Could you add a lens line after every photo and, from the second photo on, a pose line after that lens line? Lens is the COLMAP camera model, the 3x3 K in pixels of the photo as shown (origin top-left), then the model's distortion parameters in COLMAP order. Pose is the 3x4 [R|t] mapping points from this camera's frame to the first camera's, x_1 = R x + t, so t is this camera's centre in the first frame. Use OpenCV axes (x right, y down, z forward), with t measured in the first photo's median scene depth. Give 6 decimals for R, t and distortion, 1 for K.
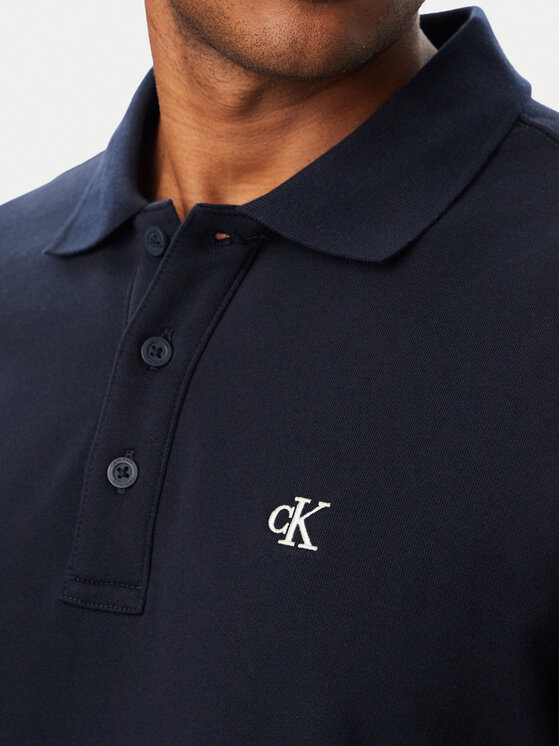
lens RADIAL K [[2214.7, 0, 282.3], [0, 2214.7, 373.8], [0, 0, 1]] dist [0.679391, 0.000000]
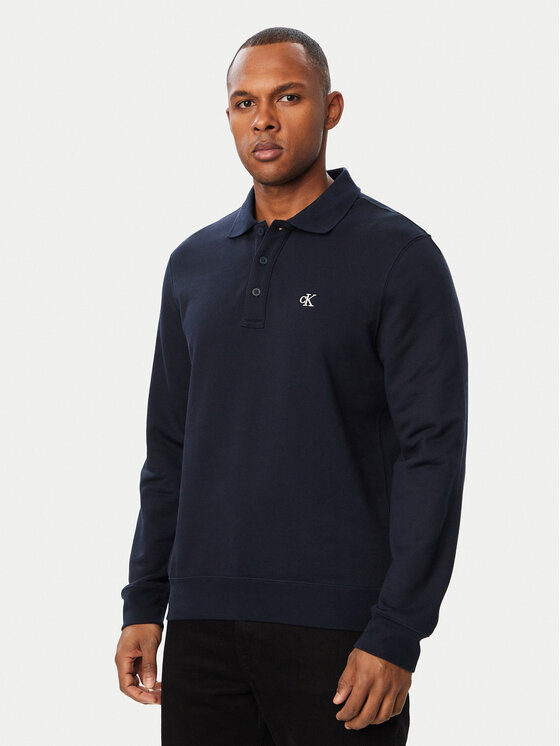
lens RADIAL K [[1325.5, 0, 279.0], [0, 1325.5, 373.0], [0, 0, 1]] dist [-0.153253, 0.000000]
pose [[0.998713, -0.026829, 0.043031, -0.132219], [0.026078, 0.999499, 0.017925, 0.140275], [-0.043491, -0.016780, 0.998913, -1.232675]]
